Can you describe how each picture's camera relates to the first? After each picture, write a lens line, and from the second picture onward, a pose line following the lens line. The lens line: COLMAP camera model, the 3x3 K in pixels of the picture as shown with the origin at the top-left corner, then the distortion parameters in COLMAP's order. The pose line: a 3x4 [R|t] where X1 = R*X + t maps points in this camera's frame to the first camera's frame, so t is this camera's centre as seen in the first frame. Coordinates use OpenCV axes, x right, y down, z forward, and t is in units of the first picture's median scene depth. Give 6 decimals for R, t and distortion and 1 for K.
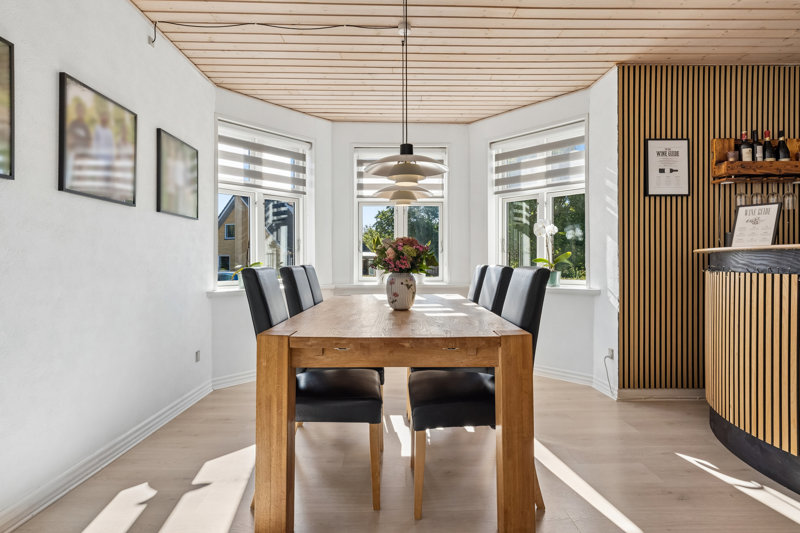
lens RADIAL K [[425.0, 0, 402.6], [0, 425.0, 259.7], [0, 0, 1]] dist [0.001858, -0.000308]
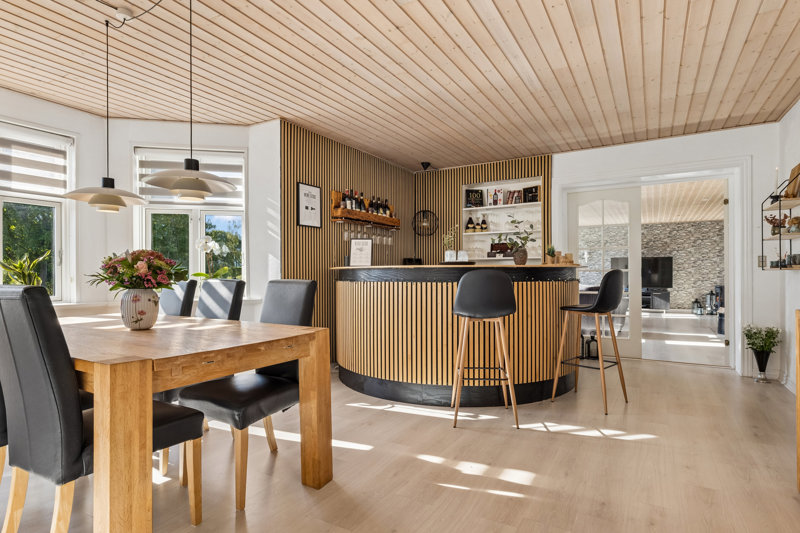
lens RADIAL K [[425.0, 0, 405.2], [0, 425.0, 270.2], [0, 0, 1]] dist [0.001858, -0.000308]
pose [[0.526146, 0.005901, 0.850374, -0.371080], [0.000657, 0.999973, -0.007345, -0.001377], [-0.850394, 0.004423, 0.526128, 0.029315]]
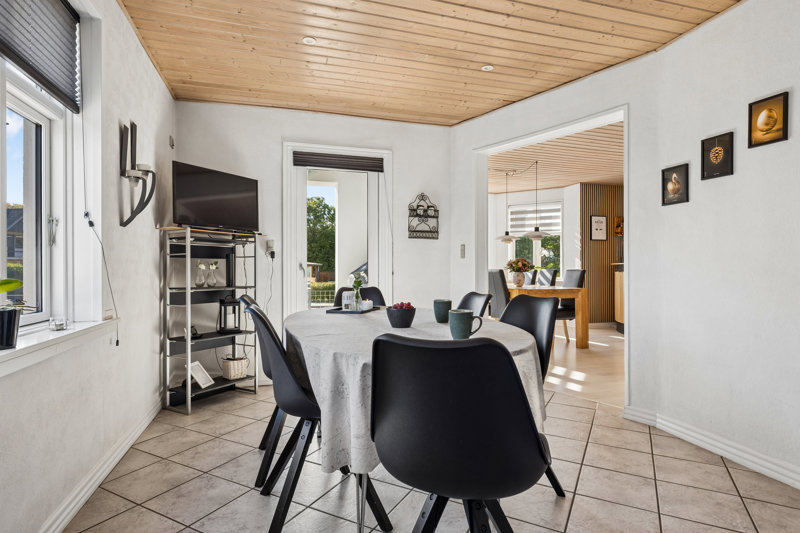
lens RADIAL K [[425.0, 0, 399.3], [0, 425.0, 265.8], [0, 0, 1]] dist [0.001858, -0.000308]
pose [[0.967816, 0.004846, 0.251613, -1.036302], [-0.004035, 0.999985, -0.003737, 0.004415], [-0.251628, 0.002602, 0.967821, -0.997237]]
